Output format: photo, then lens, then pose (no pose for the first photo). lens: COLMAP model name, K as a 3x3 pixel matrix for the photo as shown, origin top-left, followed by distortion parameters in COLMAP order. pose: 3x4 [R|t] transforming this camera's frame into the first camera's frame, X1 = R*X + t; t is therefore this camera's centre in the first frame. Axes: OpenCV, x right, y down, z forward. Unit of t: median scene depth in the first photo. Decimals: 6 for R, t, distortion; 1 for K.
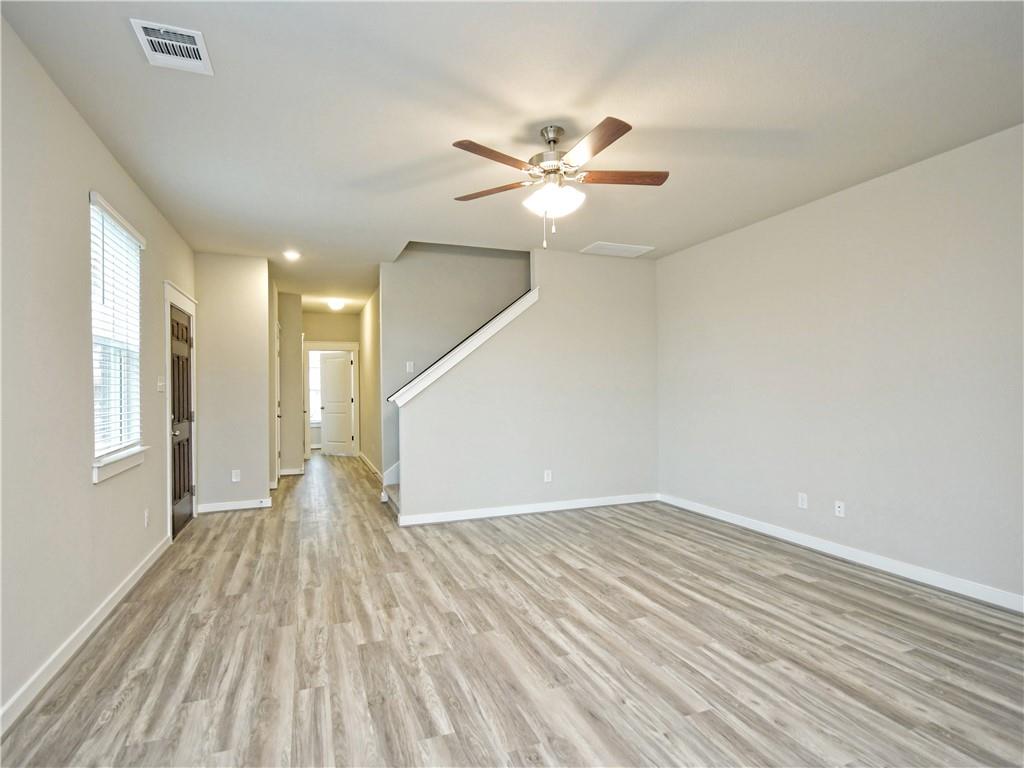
lens RADIAL K [[517.3, 0, 496.3], [0, 517.3, 385.7], [0, 0, 1]] dist [0.001986, -0.000503]
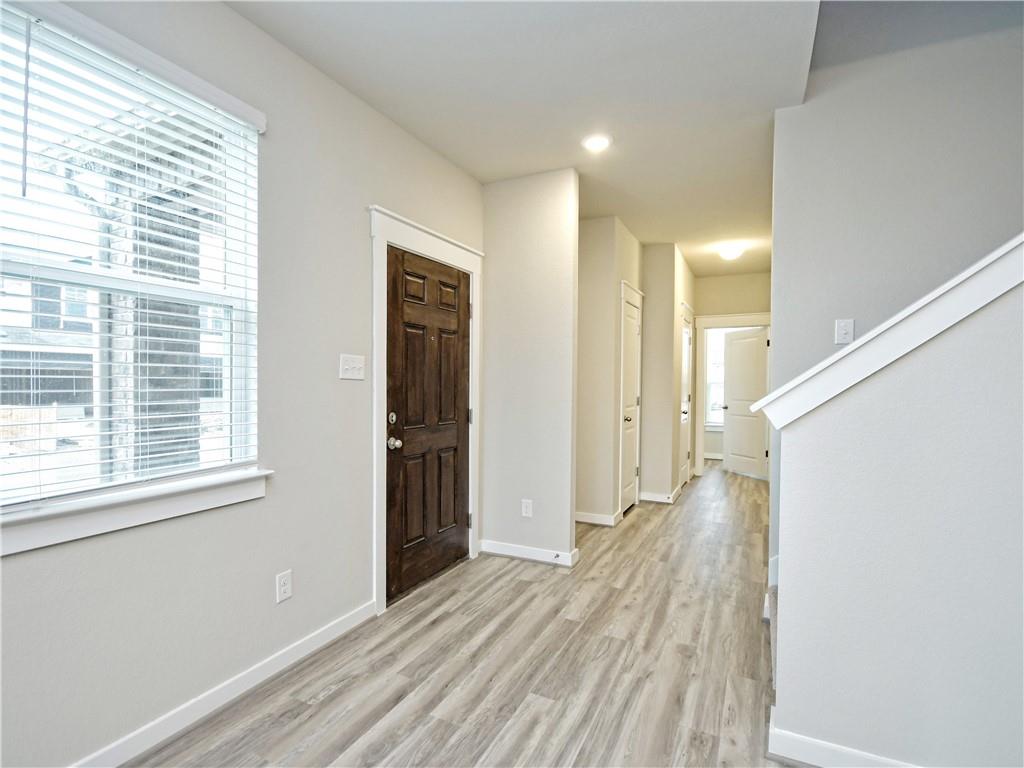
lens RADIAL K [[504.4, 0, 500.9], [0, 504.4, 388.6], [0, 0, 1]] dist [-0.000120, -0.000425]
pose [[0.677358, 0.022758, -0.735302, -0.074040], [-0.008112, 0.999692, 0.023468, 0.008100], [0.735609, -0.009931, 0.677334, 0.787921]]
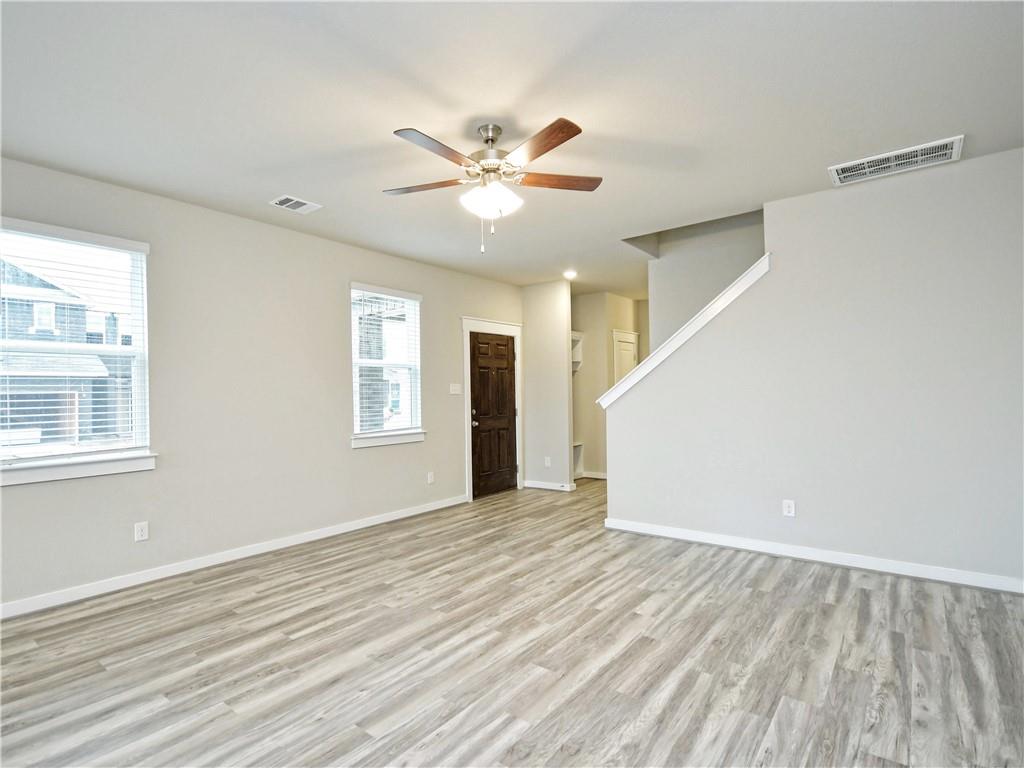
lens RADIAL K [[517.3, 0, 496.3], [0, 517.3, 385.7], [0, 0, 1]] dist [0.001986, -0.000503]
pose [[0.513979, -0.015242, -0.857667, 0.727584], [0.019175, 0.999796, -0.006277, -0.001683], [0.857589, -0.013220, 0.514166, 0.387443]]
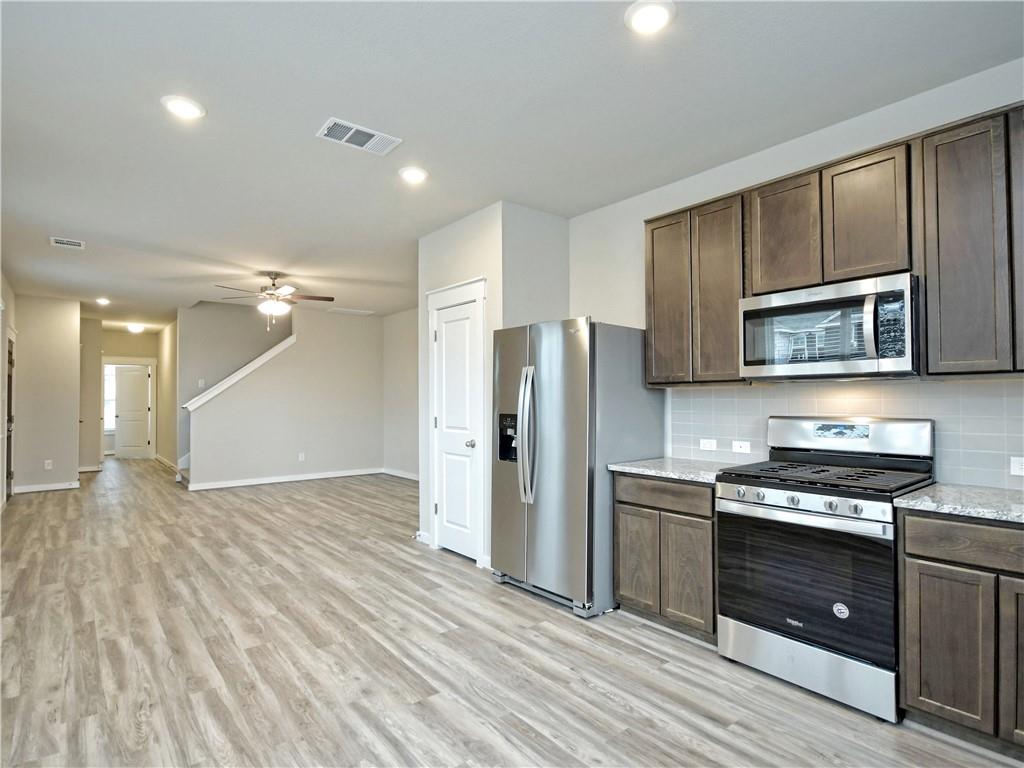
lens RADIAL K [[534.7, 0, 514.4], [0, 534.7, 388.3], [0, 0, 1]] dist [0.004211, 0.000941]
pose [[0.944257, 0.011746, 0.328999, 0.241693], [-0.005962, 0.999810, -0.018584, -0.002896], [-0.329155, 0.015587, 0.944147, -0.996778]]
